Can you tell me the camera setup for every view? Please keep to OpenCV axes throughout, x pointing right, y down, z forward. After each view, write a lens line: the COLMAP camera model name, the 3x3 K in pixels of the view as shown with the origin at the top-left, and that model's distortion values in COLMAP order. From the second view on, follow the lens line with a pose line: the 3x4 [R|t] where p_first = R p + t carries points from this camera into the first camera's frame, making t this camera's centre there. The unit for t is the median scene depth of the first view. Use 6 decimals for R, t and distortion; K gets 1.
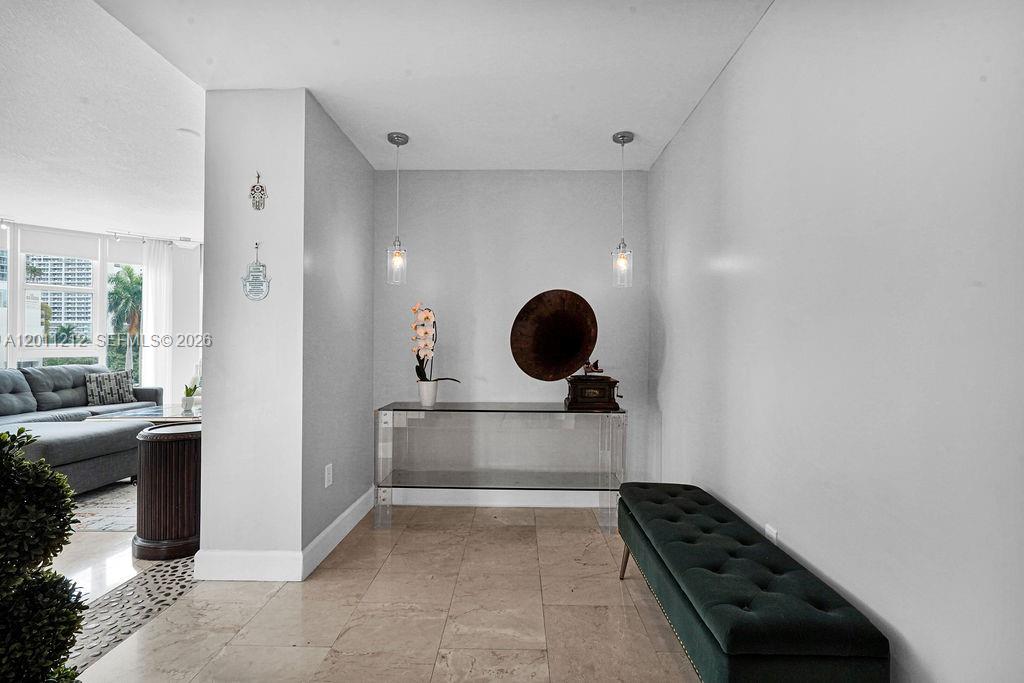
lens RADIAL K [[464.8, 0, 513.4], [0, 464.8, 343.8], [0, 0, 1]] dist [0.000288, -0.000255]
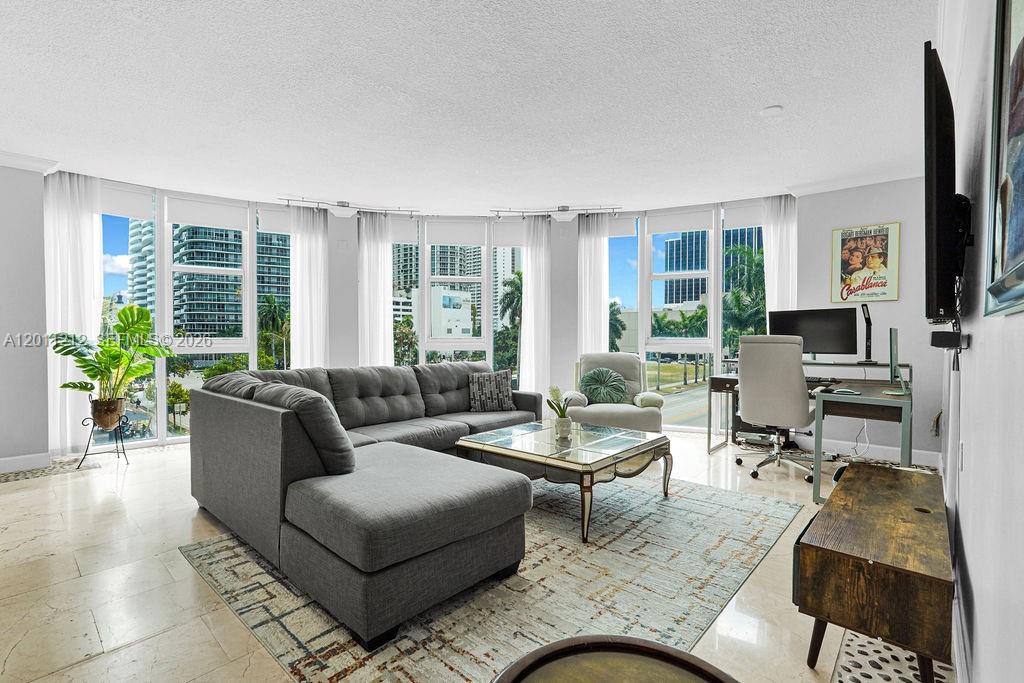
lens RADIAL K [[464.8, 0, 511.7], [0, 464.8, 342.6], [0, 0, 1]] dist [0.000288, -0.000255]
pose [[0.757251, 0.008858, -0.653064, -0.308721], [0.004818, 0.999805, 0.019148, -0.006345], [0.653106, -0.017646, 0.757061, 0.410239]]
